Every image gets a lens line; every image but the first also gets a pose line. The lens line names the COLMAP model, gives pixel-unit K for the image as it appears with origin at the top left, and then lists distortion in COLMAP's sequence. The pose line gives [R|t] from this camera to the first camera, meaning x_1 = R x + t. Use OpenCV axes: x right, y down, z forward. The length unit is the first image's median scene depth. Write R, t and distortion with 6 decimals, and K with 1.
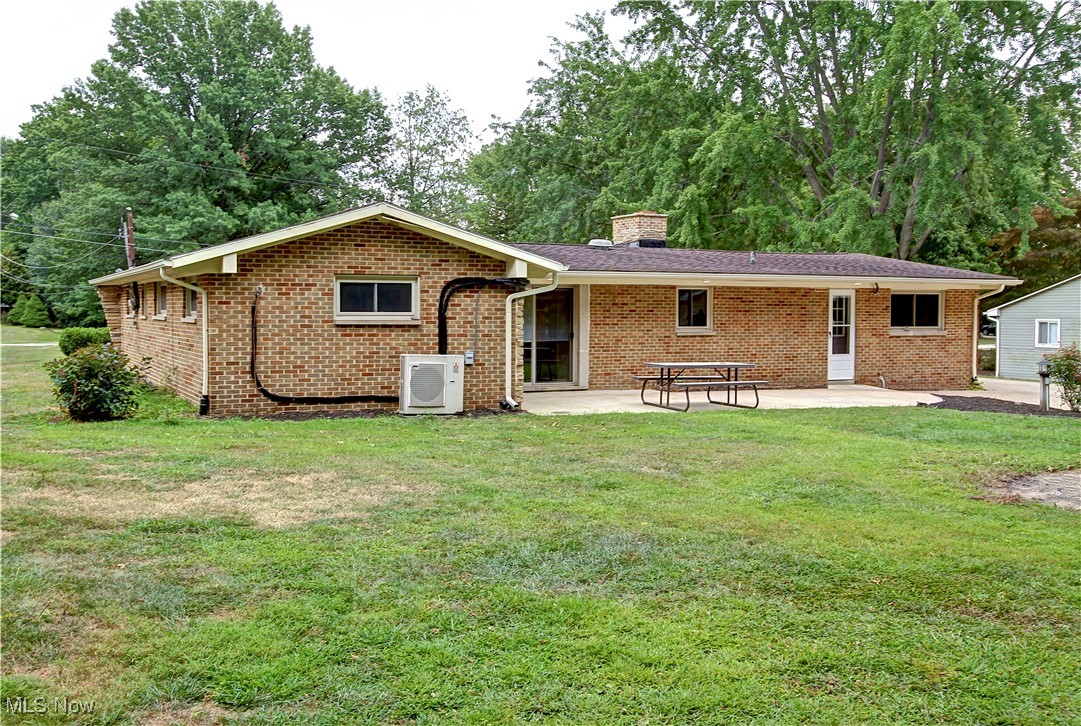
lens RADIAL K [[1045.7, 0, 540.5], [0, 1045.7, 363.0], [0, 0, 1]] dist [0.000642, 0.009694]
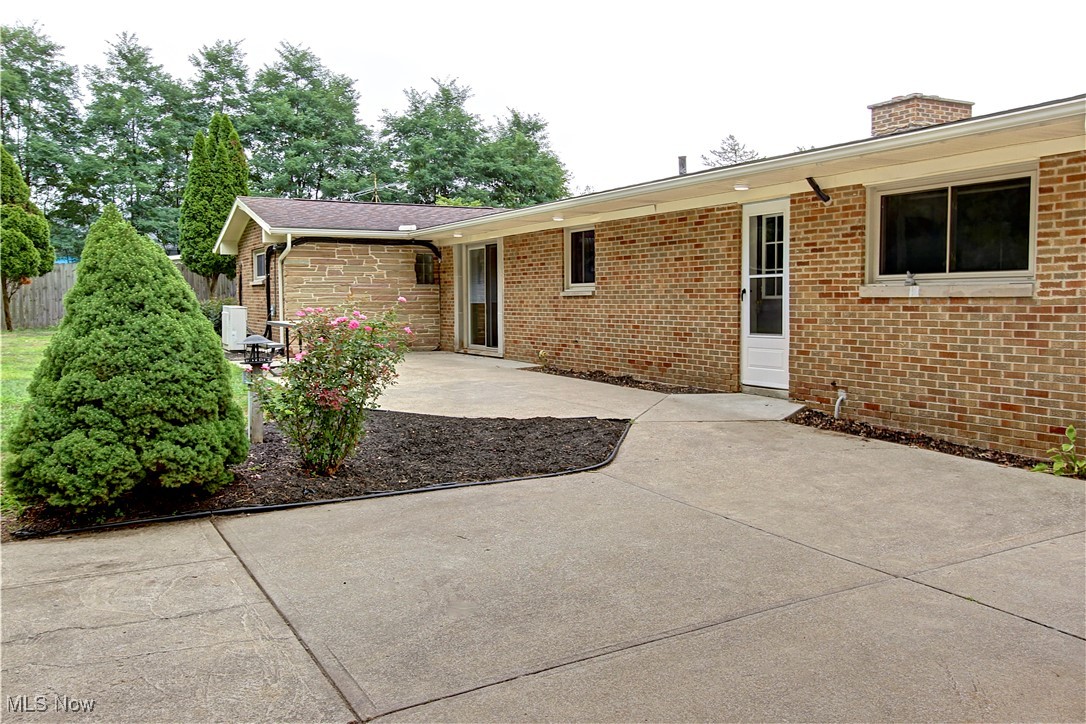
lens RADIAL K [[918.8, 0, 543.0], [0, 918.8, 362.0], [0, 0, 1]] dist [-0.012739, 0.005699]
pose [[0.046305, 0.063451, -0.996910, 0.730769], [-0.044205, 0.997133, 0.061412, -0.017926], [0.997949, 0.041225, 0.048977, 0.897725]]
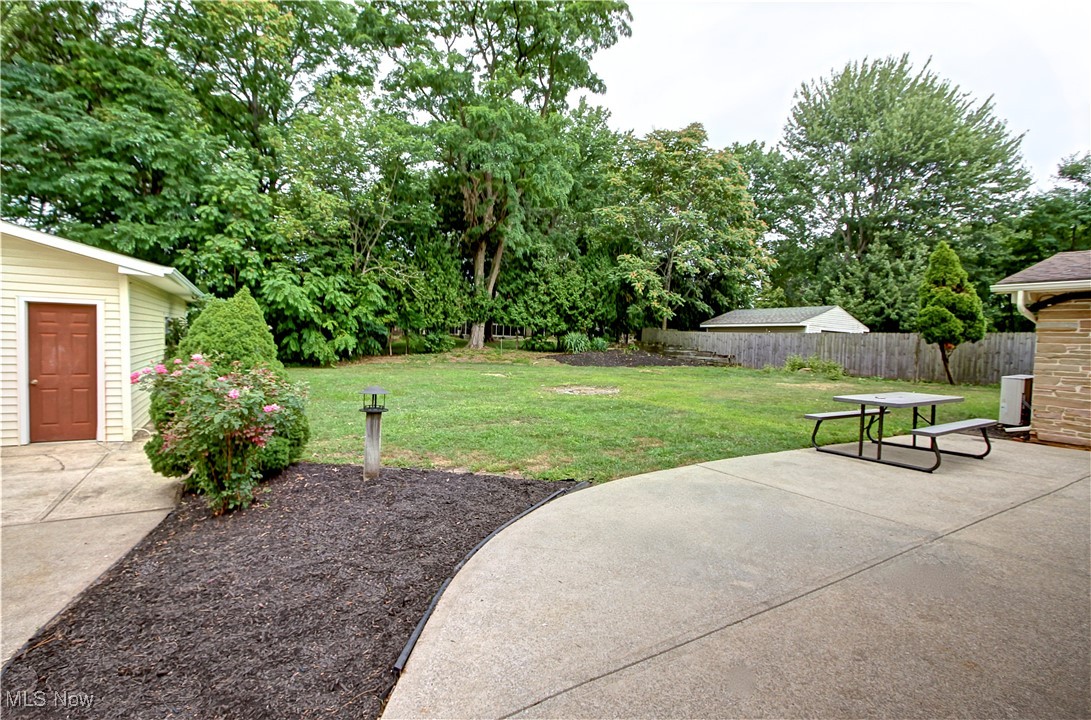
lens RADIAL K [[508.0, 0, 535.2], [0, 508.0, 358.2], [0, 0, 1]] dist [-0.018041, 0.002396]
pose [[-0.995612, -0.037721, -0.085639, 0.337253], [-0.044816, 0.995583, 0.082504, -0.034538], [0.082148, 0.085980, -0.992904, 1.022739]]
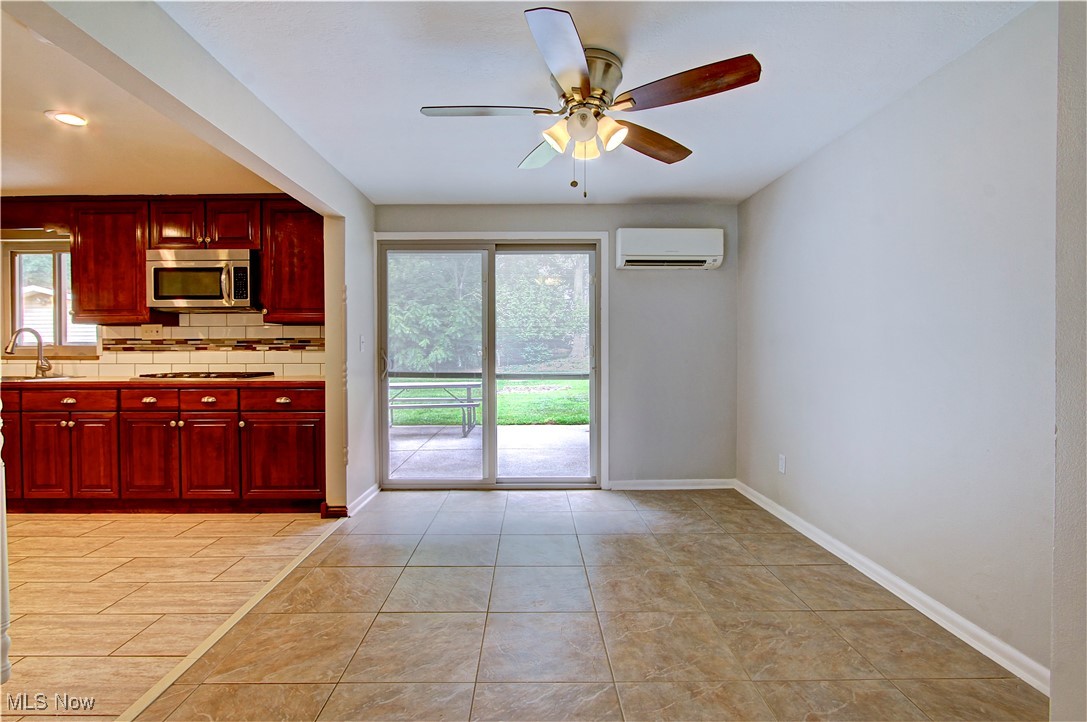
lens RADIAL K [[512.6, 0, 529.0], [0, 512.6, 356.5], [0, 0, 1]] dist [-0.015302, 0.000528]
pose [[-0.903503, -0.006482, 0.428533, -0.098372], [0.021047, 0.998008, 0.059472, -0.036473], [-0.428065, 0.062753, -0.901567, 1.045543]]
